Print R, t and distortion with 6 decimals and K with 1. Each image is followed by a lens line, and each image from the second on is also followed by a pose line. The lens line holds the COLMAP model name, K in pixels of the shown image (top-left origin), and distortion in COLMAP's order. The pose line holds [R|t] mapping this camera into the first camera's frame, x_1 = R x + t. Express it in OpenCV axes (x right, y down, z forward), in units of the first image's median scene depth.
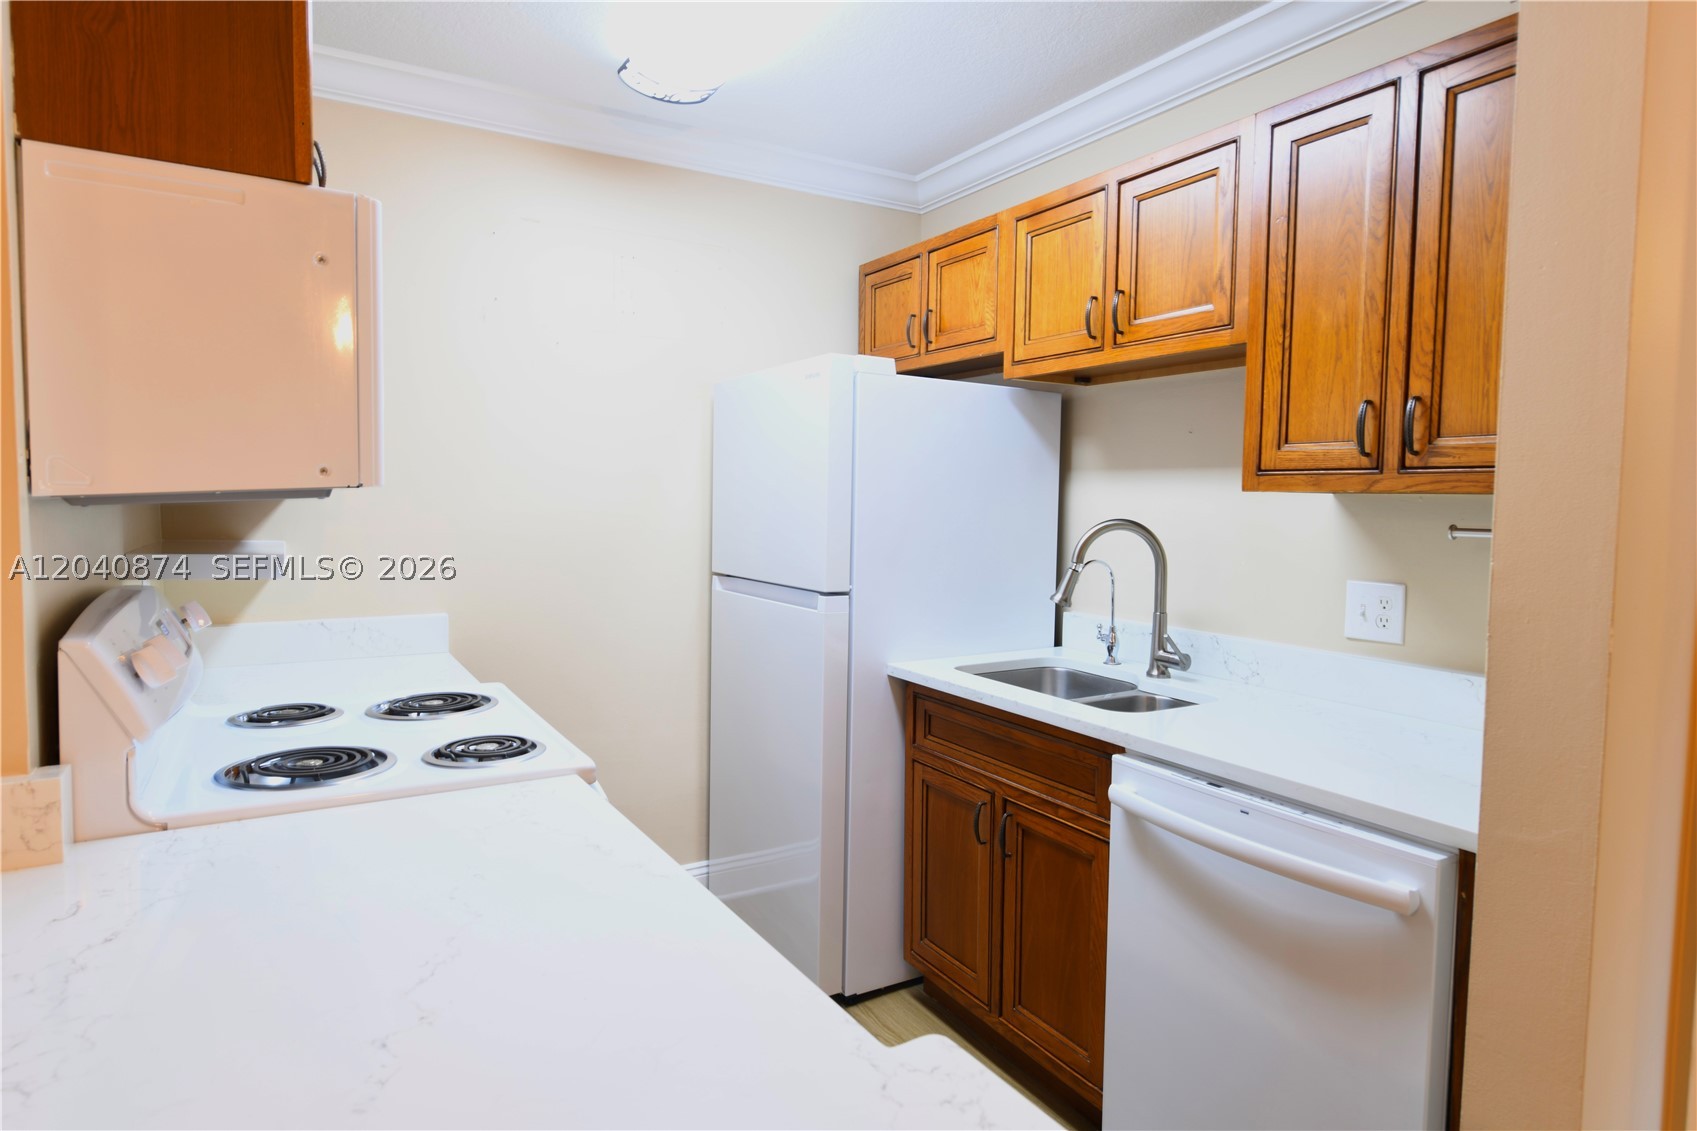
lens RADIAL K [[969.1, 0, 847.2], [0, 969.1, 562.9], [0, 0, 1]] dist [0.002369, 0.000350]
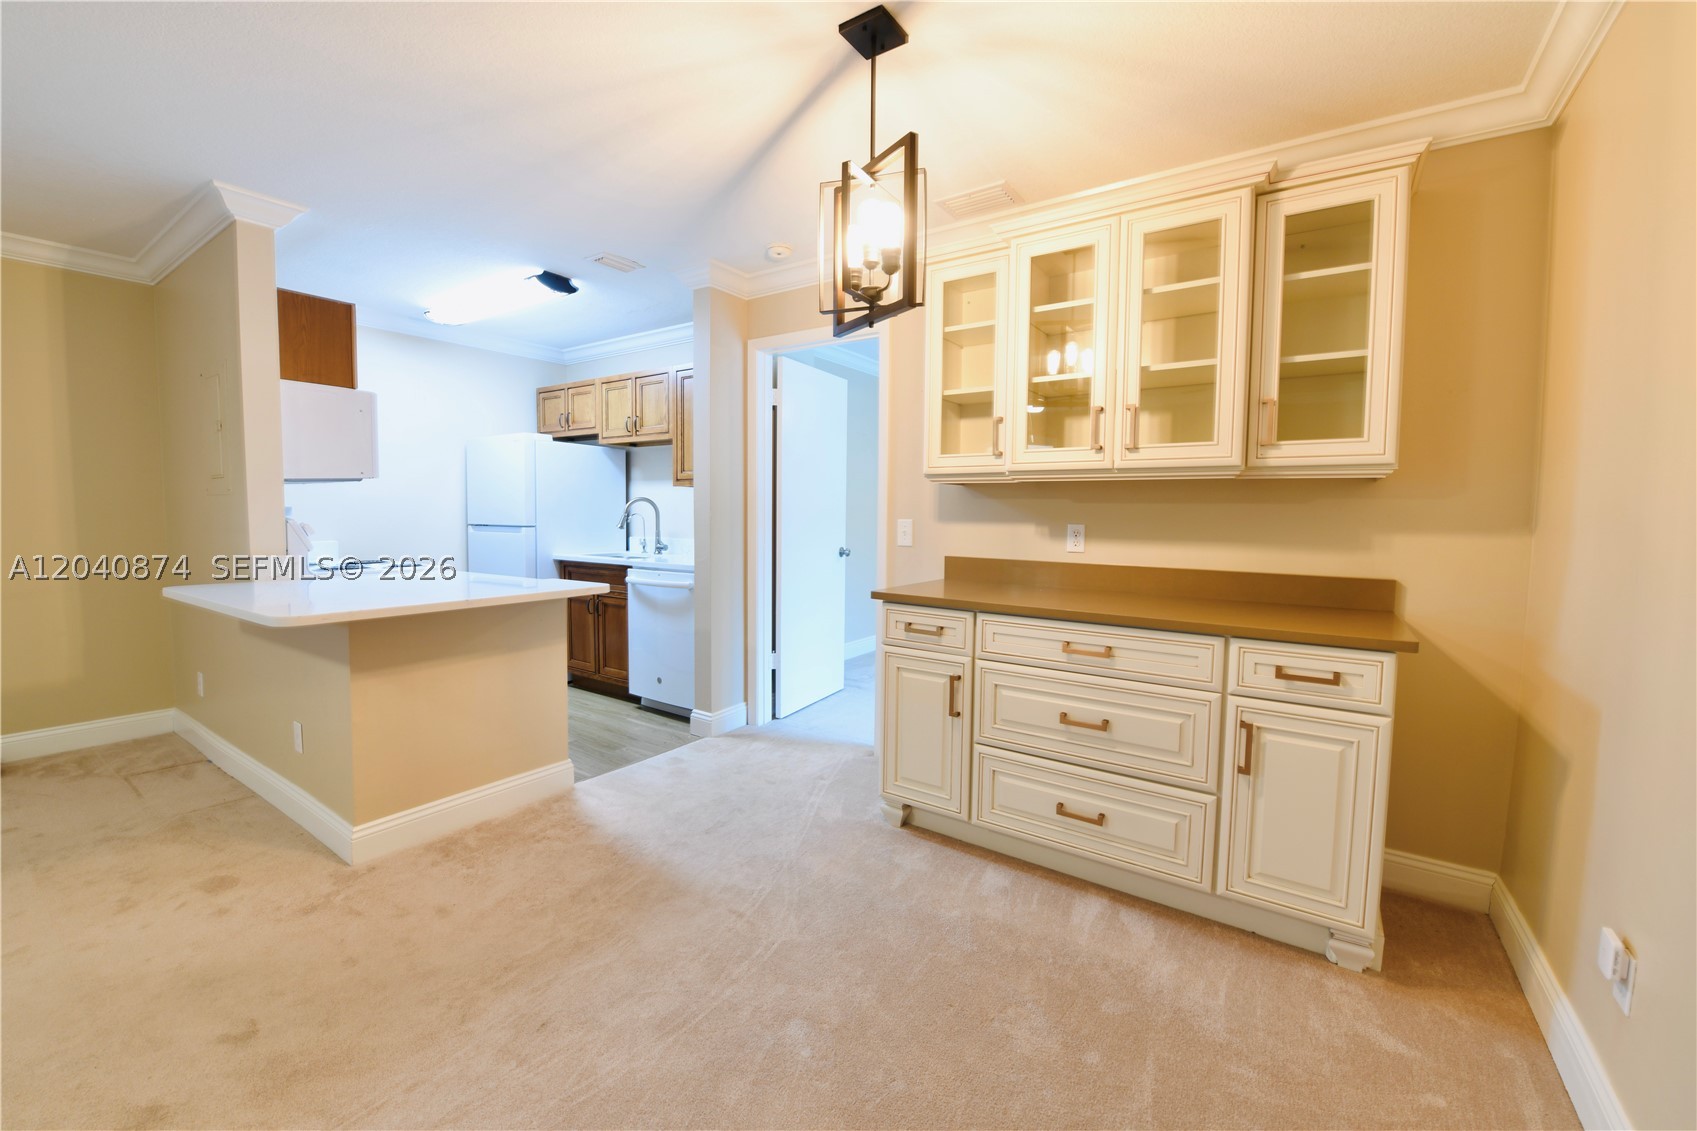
lens RADIAL K [[687.2, 0, 854.3], [0, 687.2, 560.5], [0, 0, 1]] dist [-0.012568, -0.000902]
pose [[0.906800, -0.031147, 0.420408, 0.002250], [0.027518, 0.999513, 0.014696, 0.114476], [-0.420661, -0.001758, 0.907216, -0.968599]]
